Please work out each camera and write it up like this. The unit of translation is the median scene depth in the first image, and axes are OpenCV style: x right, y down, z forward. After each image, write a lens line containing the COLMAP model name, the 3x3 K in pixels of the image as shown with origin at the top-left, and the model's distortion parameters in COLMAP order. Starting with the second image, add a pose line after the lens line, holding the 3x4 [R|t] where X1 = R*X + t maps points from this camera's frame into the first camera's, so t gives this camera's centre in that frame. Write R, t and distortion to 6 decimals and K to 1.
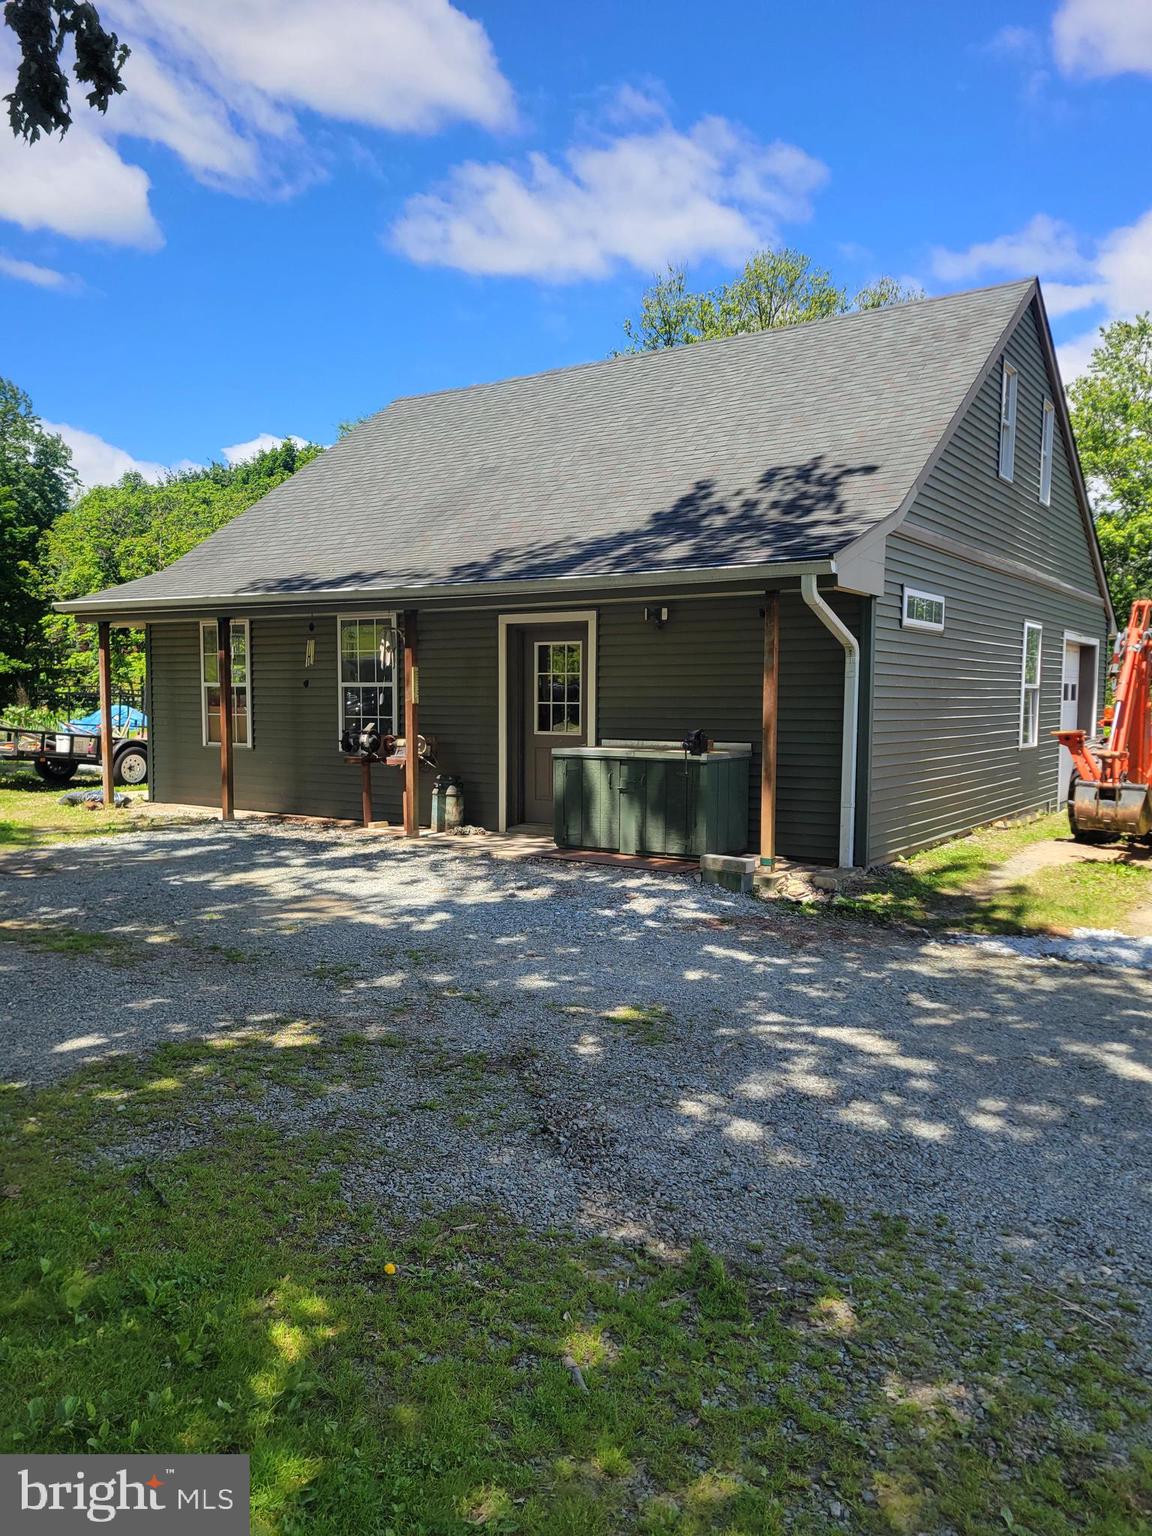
lens RADIAL K [[1152.1, 0, 574.3], [0, 1152.1, 771.9], [0, 0, 1]] dist [0.011068, 0.003089]
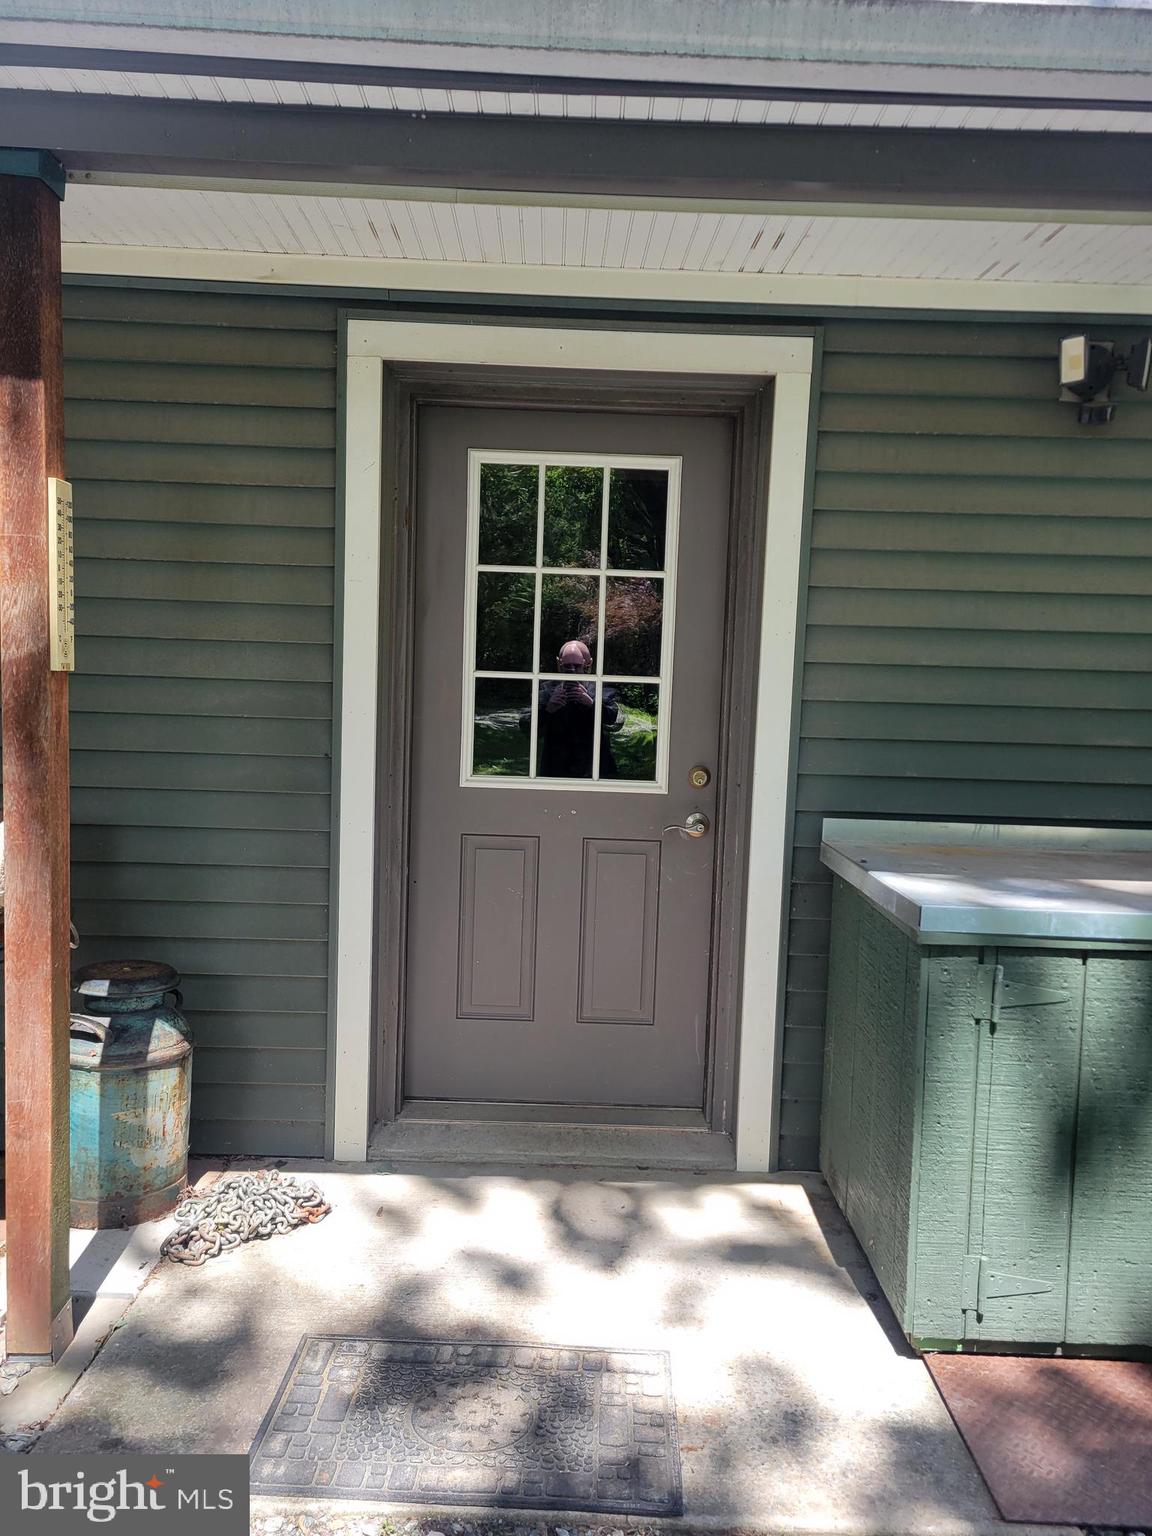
lens RADIAL K [[1152.1, 0, 580.3], [0, 1152.1, 763.7], [0, 0, 1]] dist [0.011068, 0.003089]
pose [[0.823337, -0.027906, 0.566867, -0.170089], [0.009761, 0.999339, 0.035019, -0.047967], [-0.567469, -0.023299, 0.823065, 0.762515]]
